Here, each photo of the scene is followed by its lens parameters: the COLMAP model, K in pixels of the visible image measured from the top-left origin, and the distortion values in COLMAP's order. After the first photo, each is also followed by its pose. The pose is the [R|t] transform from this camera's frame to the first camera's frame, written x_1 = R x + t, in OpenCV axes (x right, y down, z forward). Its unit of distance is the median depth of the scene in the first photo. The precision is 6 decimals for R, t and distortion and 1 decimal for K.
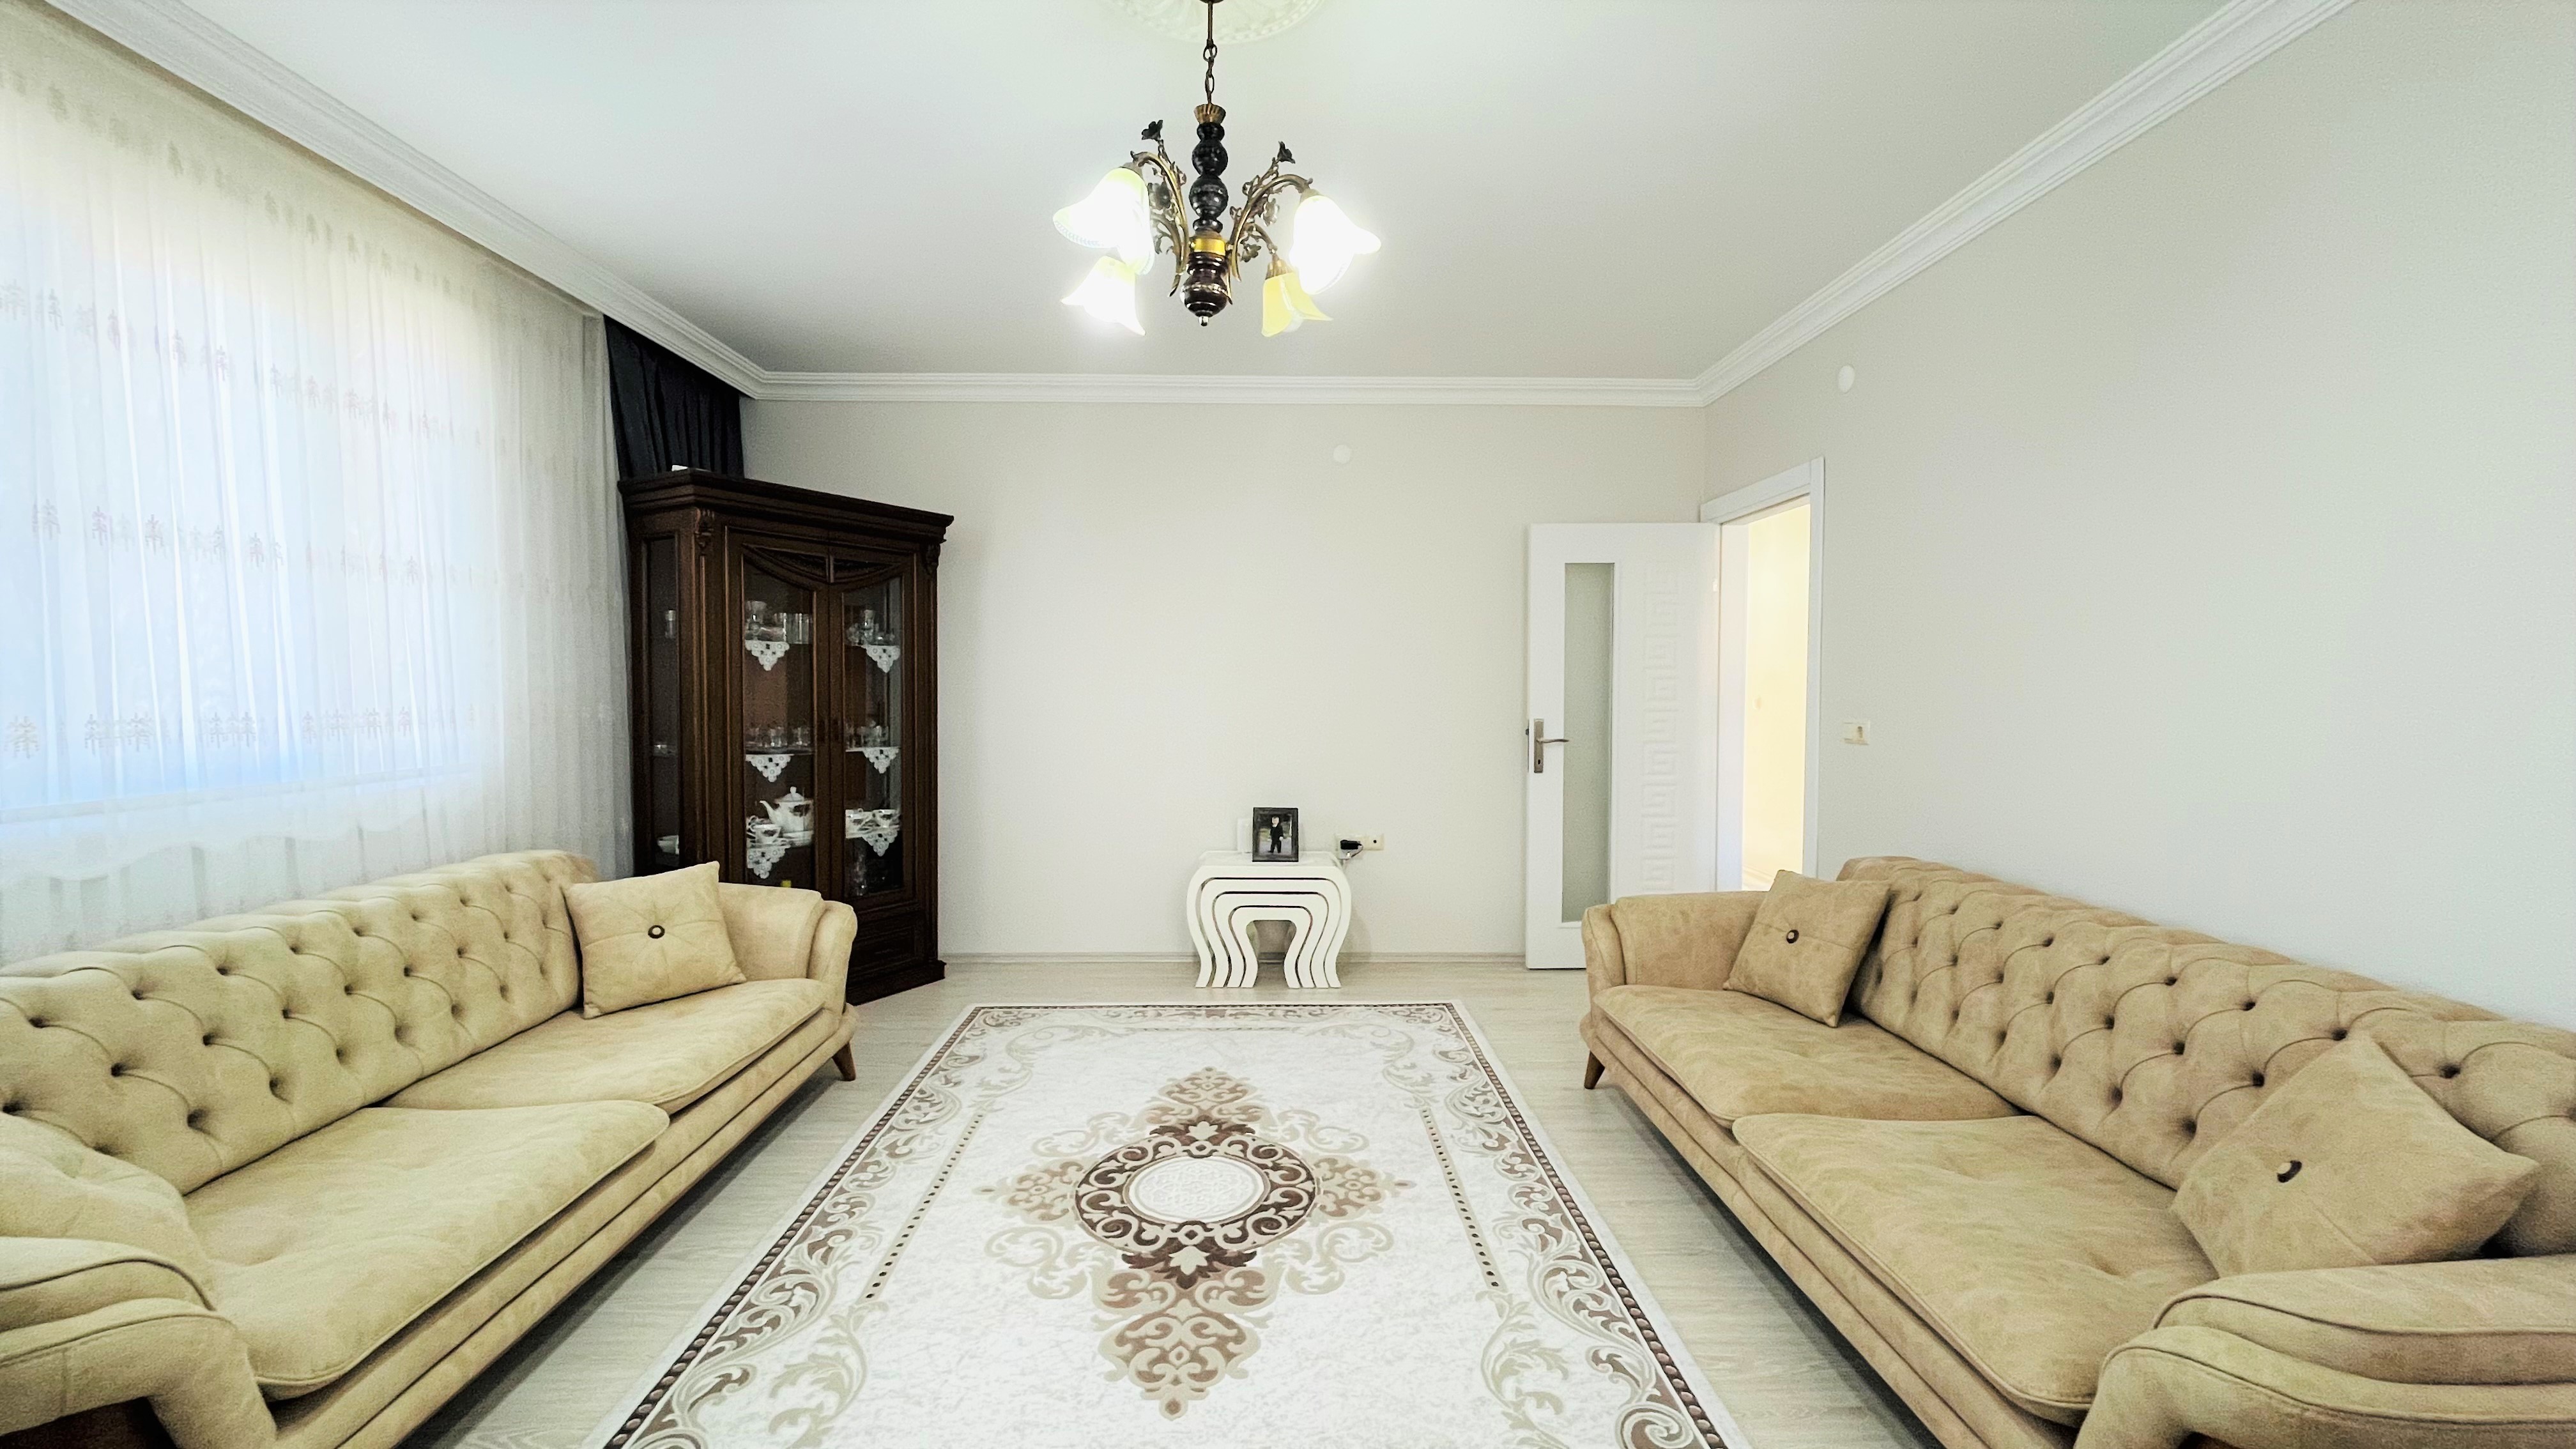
lens RADIAL K [[1020.1, 0, 1283.0], [0, 1020.1, 727.5], [0, 0, 1]] dist [0.002757, -0.000039]
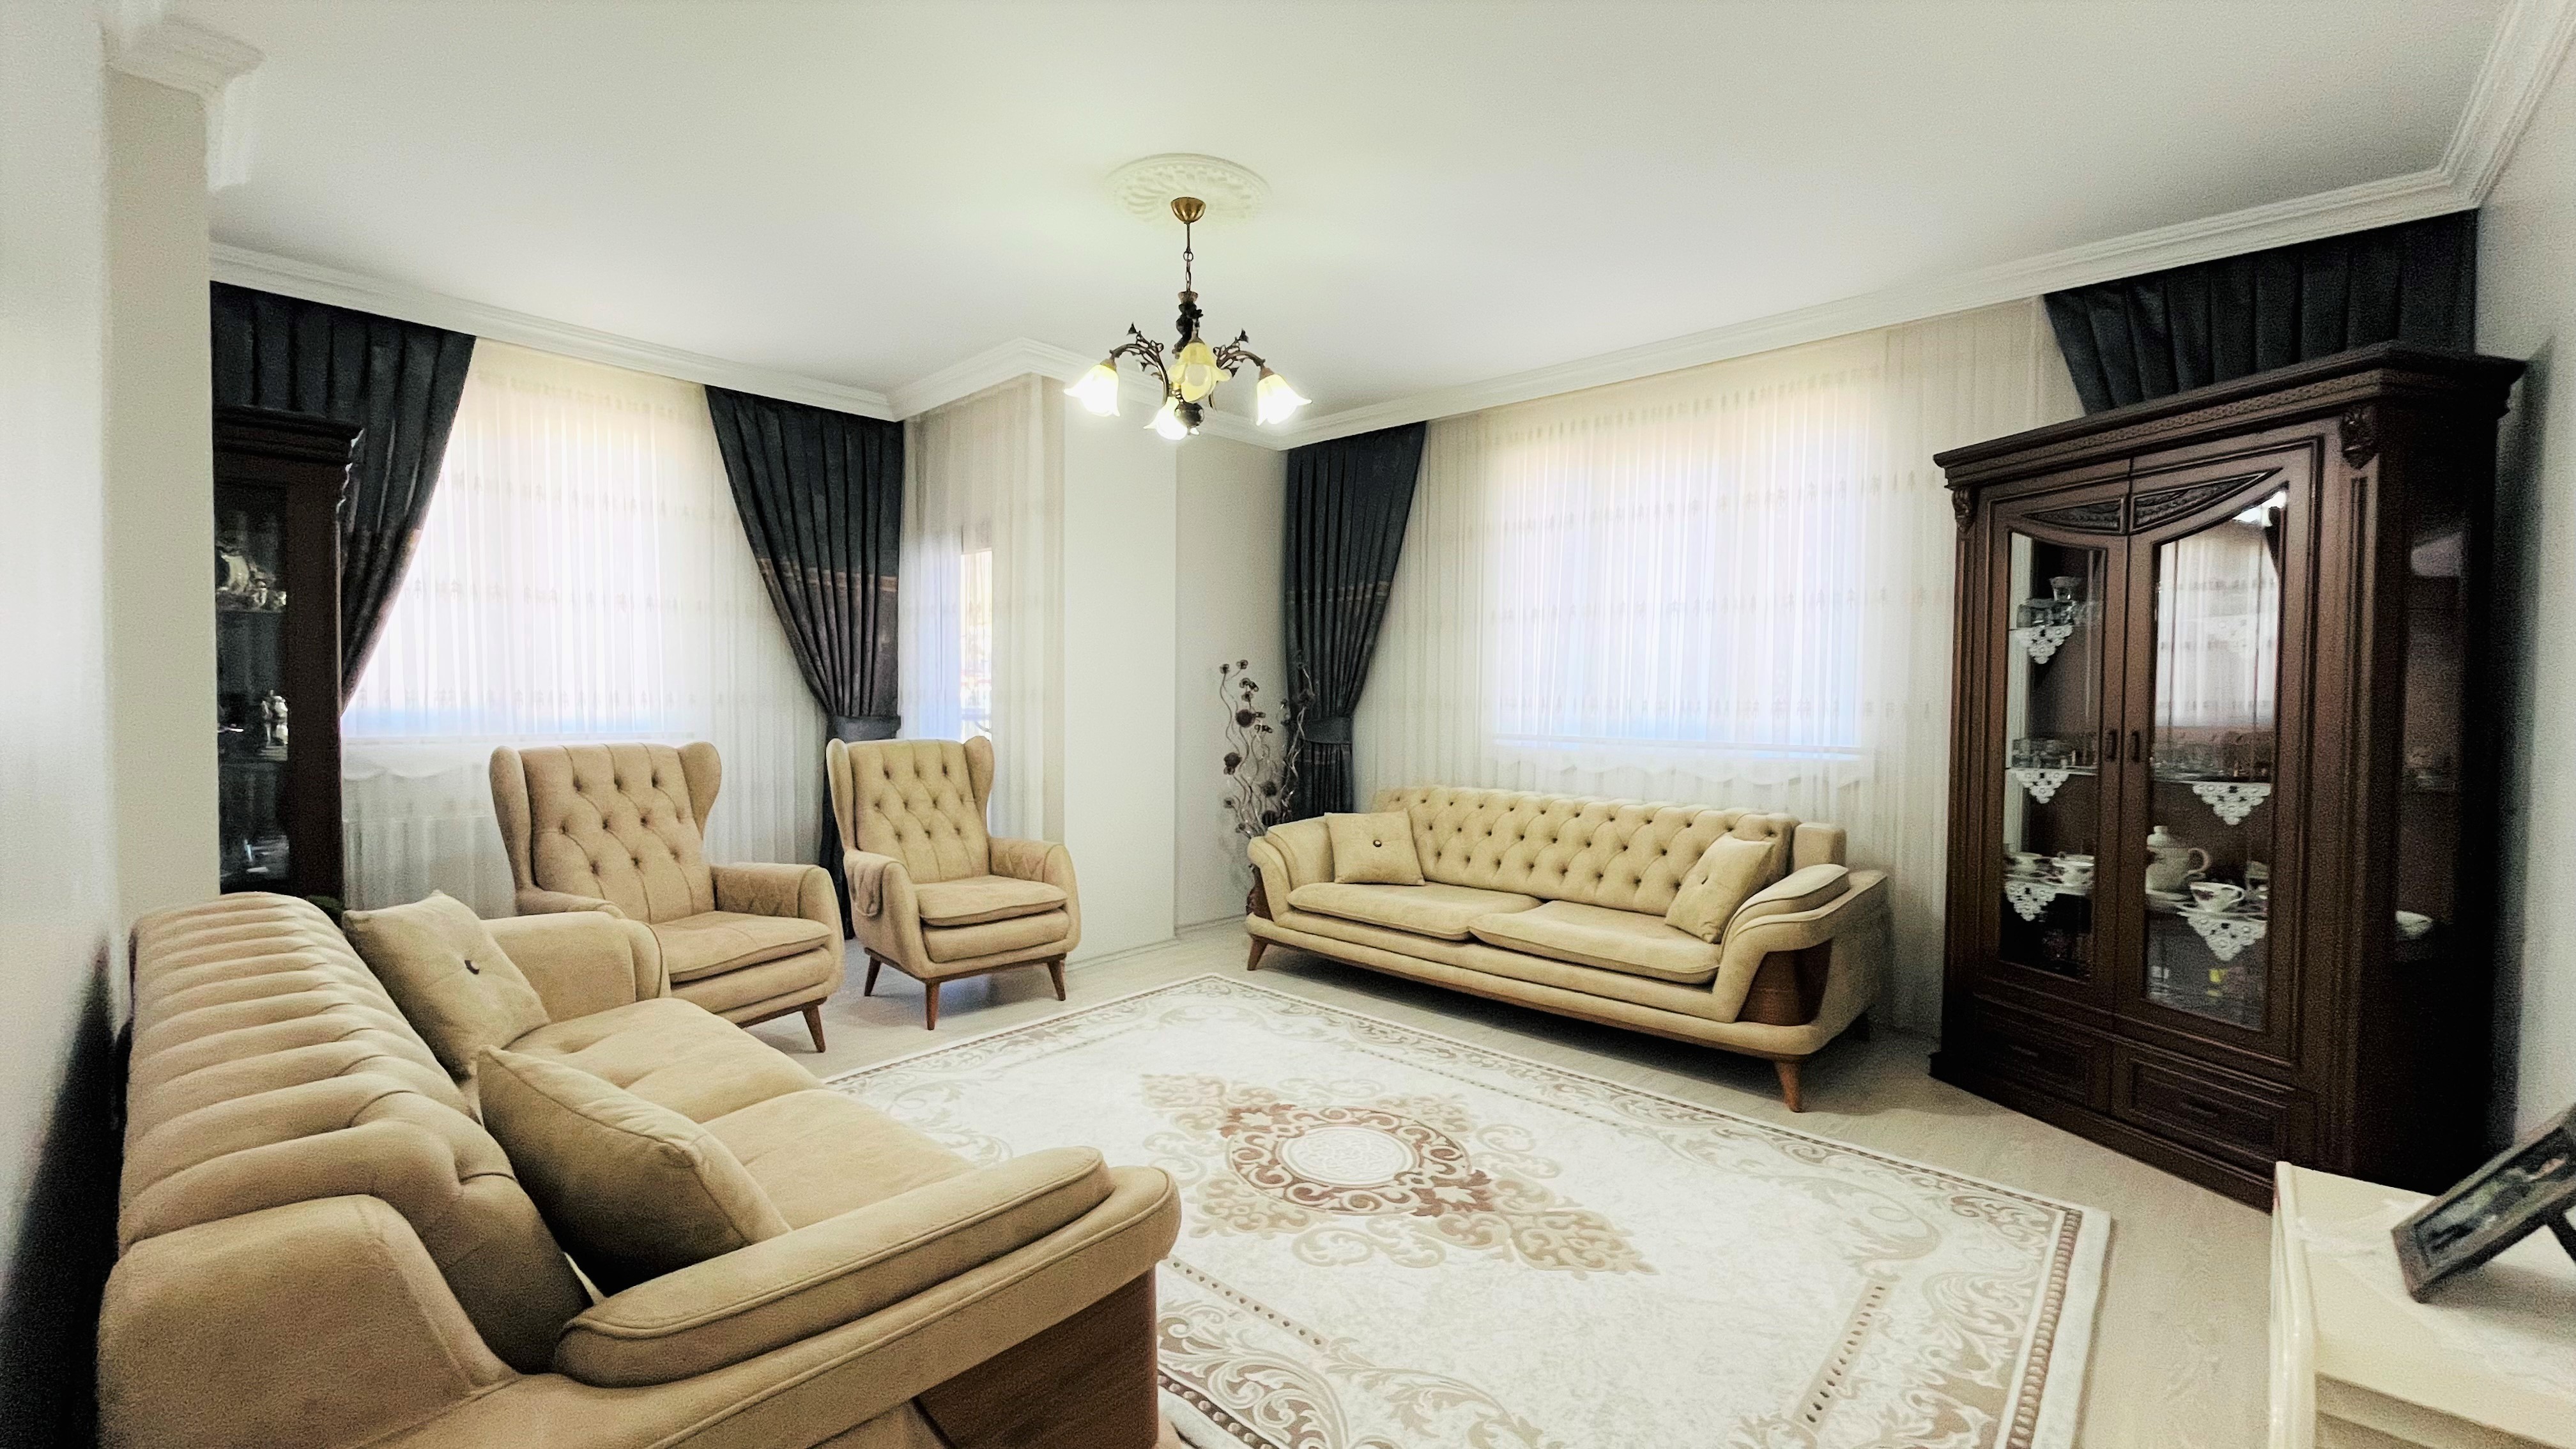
lens RADIAL K [[1020.1, 0, 1284.1], [0, 1020.1, 716.2], [0, 0, 1]] dist [0.002757, -0.000039]
pose [[-0.685024, 0.008315, -0.728474, 0.659704], [-0.038934, 0.998088, 0.048003, -0.039983], [0.727480, 0.061245, -0.683390, 1.511504]]
